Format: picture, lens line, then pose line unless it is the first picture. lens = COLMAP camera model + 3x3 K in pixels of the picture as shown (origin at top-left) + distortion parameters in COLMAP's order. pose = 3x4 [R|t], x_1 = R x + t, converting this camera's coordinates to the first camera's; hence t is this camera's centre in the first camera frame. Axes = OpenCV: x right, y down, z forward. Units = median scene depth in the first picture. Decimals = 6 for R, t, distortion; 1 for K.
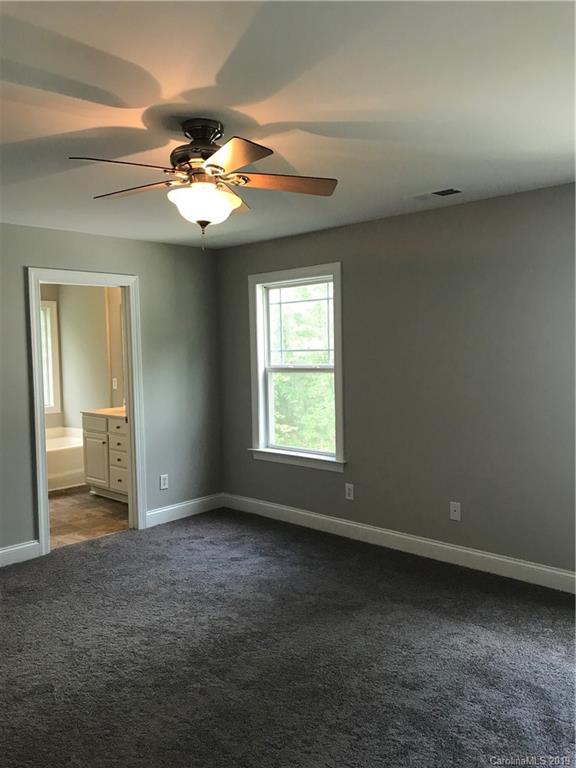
lens RADIAL K [[633.4, 0, 287.3], [0, 633.4, 379.4], [0, 0, 1]] dist [0.027710, 0.007651]
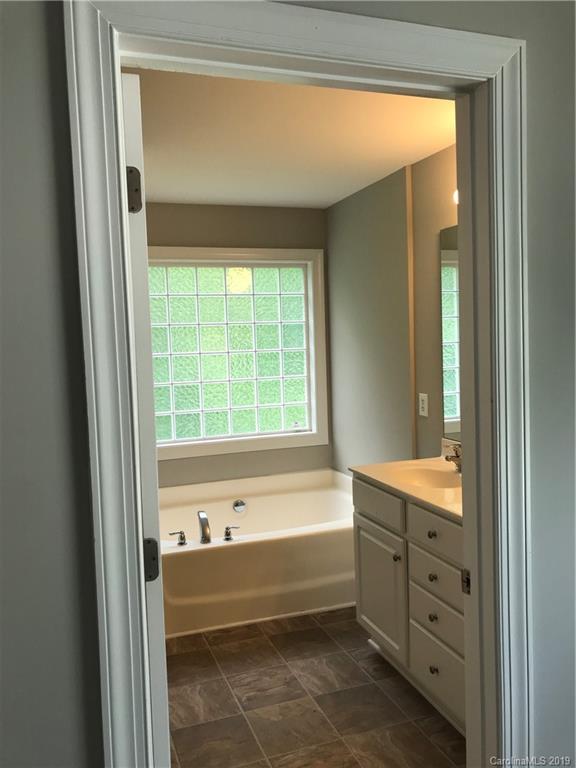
lens RADIAL K [[633.4, 0, 287.8], [0, 633.4, 383.2], [0, 0, 1]] dist [0.027710, 0.007651]
pose [[0.892876, 0.023505, -0.449688, -0.167554], [-0.010387, 0.999446, 0.031617, -0.026165], [0.450183, -0.023559, 0.892626, 0.597115]]
